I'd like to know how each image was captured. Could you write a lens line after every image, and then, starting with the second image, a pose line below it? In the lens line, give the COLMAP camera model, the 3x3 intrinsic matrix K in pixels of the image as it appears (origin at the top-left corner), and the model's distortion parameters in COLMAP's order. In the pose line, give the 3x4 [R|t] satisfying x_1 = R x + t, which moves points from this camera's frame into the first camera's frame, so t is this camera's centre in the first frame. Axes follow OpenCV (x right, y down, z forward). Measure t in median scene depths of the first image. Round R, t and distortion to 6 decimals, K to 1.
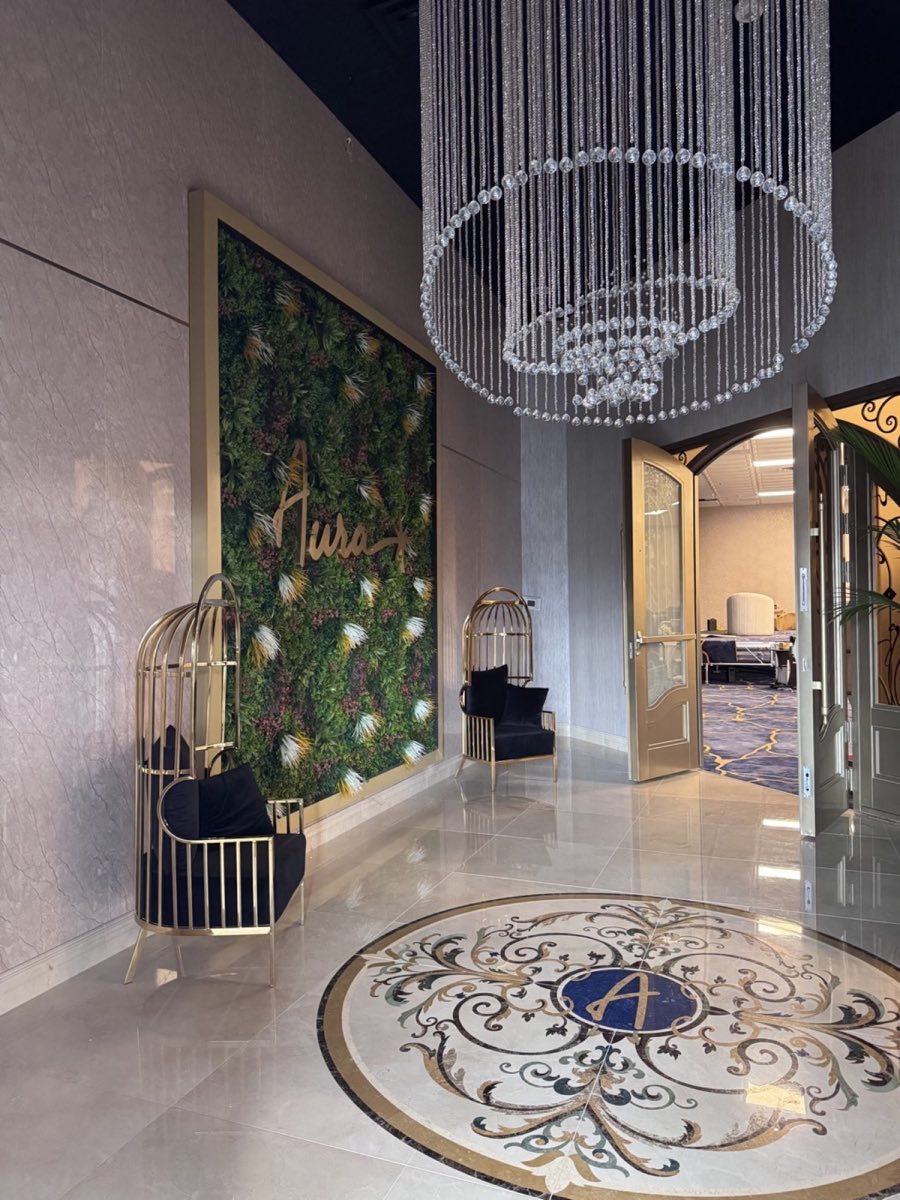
lens RADIAL K [[834.3, 0, 448.2], [0, 834.3, 599.7], [0, 0, 1]] dist [0.068895, -0.081430]
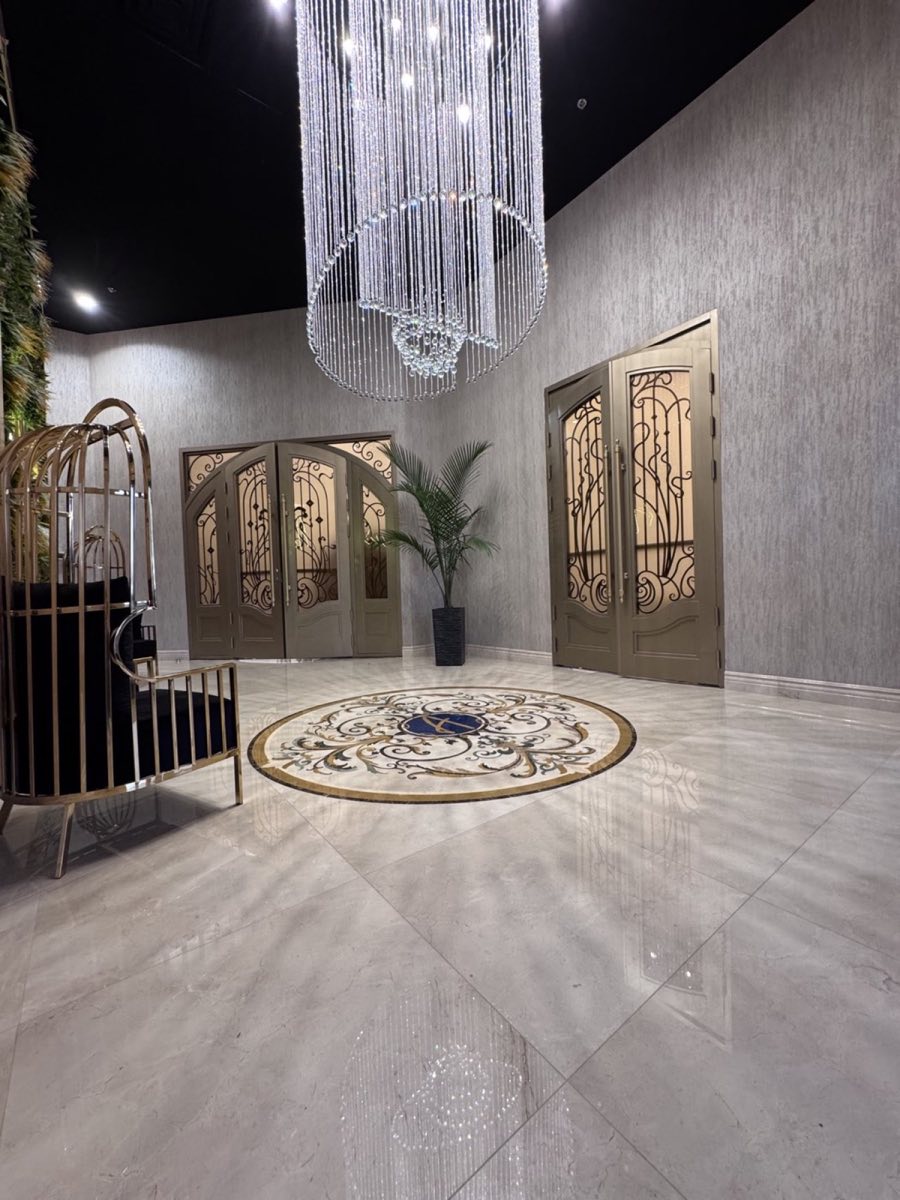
lens RADIAL K [[477.5, 0, 448.9], [0, 477.5, 599.1], [0, 0, 1]] dist [-0.004207, -0.001094]
pose [[0.517371, -0.017036, 0.855592, -0.571513], [0.017358, 0.999805, 0.009412, 0.201009], [-0.855585, 0.009982, 0.517566, 0.465125]]
